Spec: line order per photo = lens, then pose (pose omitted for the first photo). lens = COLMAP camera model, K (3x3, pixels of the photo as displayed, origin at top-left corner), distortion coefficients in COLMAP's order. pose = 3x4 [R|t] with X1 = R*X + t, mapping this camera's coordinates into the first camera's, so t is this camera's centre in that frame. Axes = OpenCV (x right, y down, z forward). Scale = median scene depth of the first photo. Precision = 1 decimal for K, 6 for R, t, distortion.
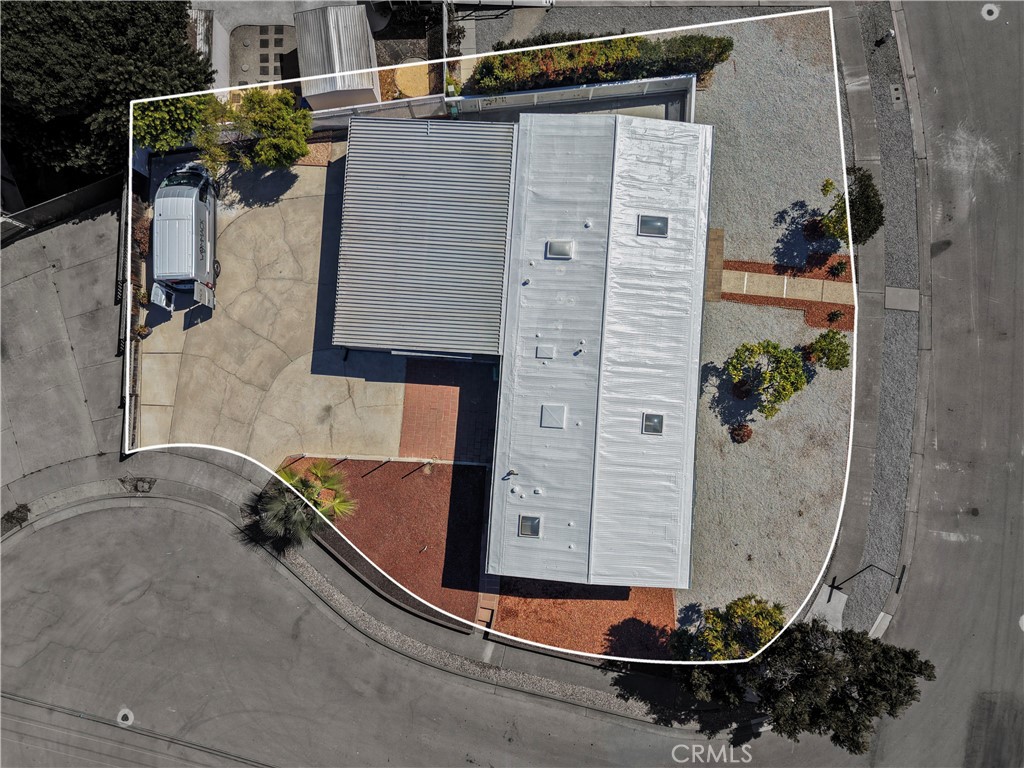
lens RADIAL K [[727.4, 0, 512.0], [0, 727.4, 384.0], [0, 0, 1]] dist [0.008087, 0.002633]
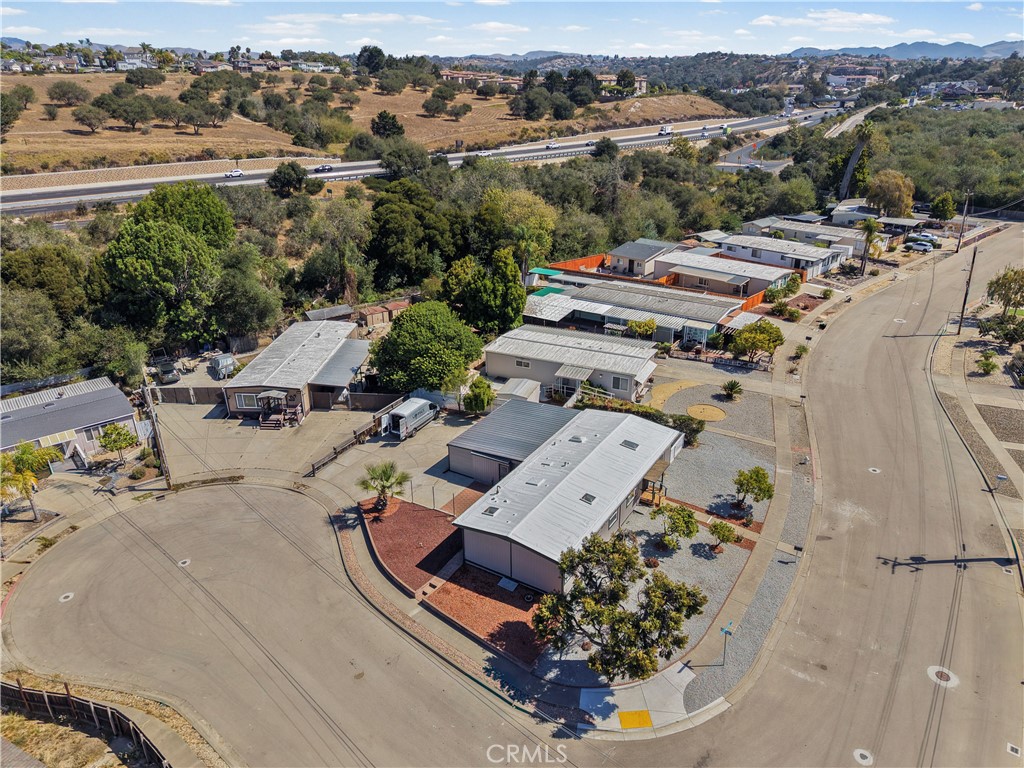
lens RADIAL K [[717.0, 0, 512.0], [0, 717.0, 384.0], [0, 0, 1]] dist [0.063205, 0.003083]
pose [[0.883681, 0.185097, -0.429939, 0.612618], [-0.467344, 0.400729, -0.788039, 1.159481], [0.026425, 0.897304, 0.440621, 0.054172]]
